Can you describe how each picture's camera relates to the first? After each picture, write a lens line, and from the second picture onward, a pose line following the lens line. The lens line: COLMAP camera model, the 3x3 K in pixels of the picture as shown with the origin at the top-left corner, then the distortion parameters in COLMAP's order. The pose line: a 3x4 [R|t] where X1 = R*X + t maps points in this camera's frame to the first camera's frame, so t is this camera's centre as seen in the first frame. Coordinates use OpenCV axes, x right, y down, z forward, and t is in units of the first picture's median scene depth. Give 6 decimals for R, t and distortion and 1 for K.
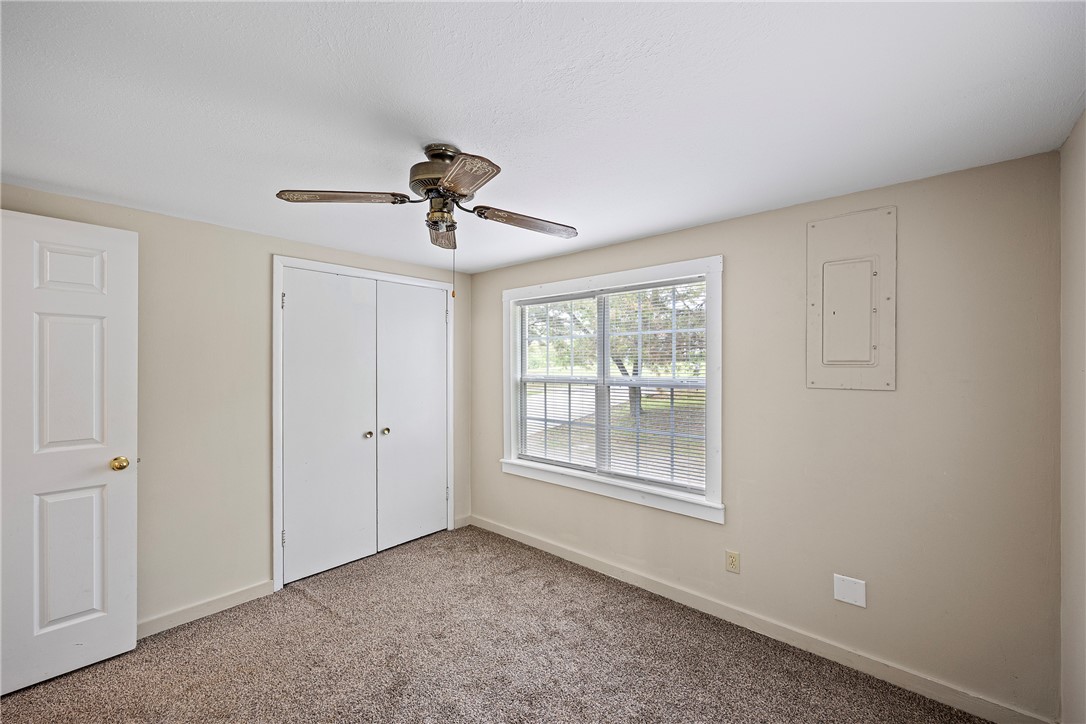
lens RADIAL K [[433.1, 0, 543.0], [0, 433.1, 362.0], [0, 0, 1]] dist [0.000172, 0.000063]
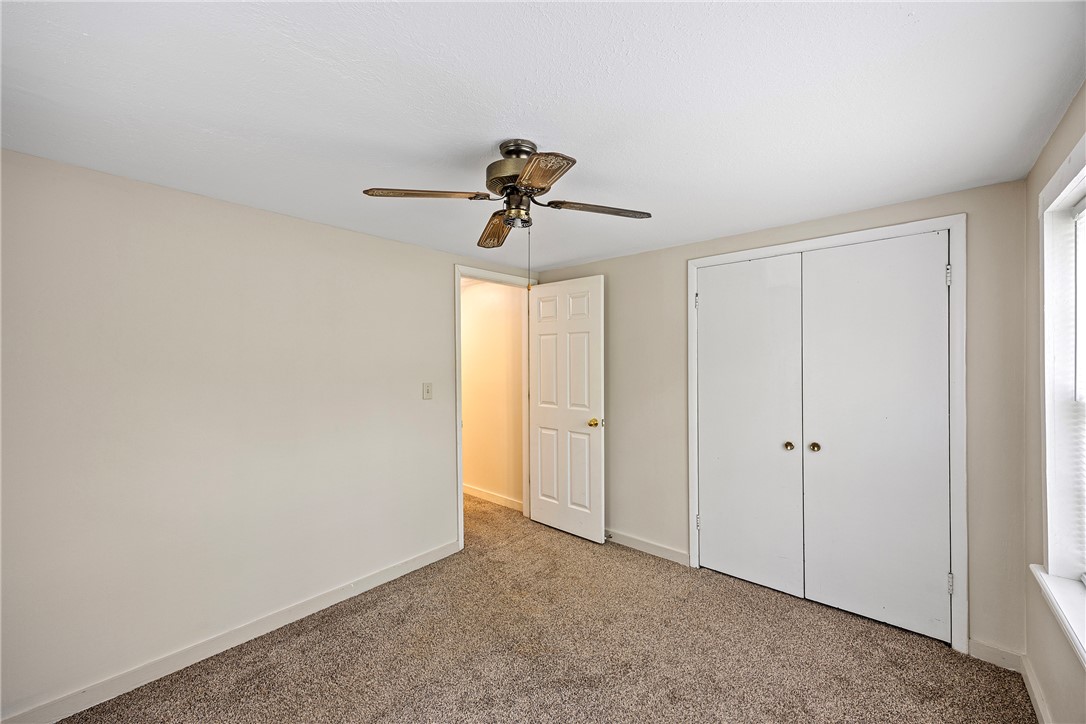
lens RADIAL K [[427.9, 0, 551.1], [0, 427.9, 361.4], [0, 0, 1]] dist [0.000754, 0.000113]
pose [[0.014886, 0.011291, -0.999825, 0.522074], [0.015980, 0.999806, 0.011529, -0.011196], [0.999761, -0.016149, 0.014703, 0.723036]]
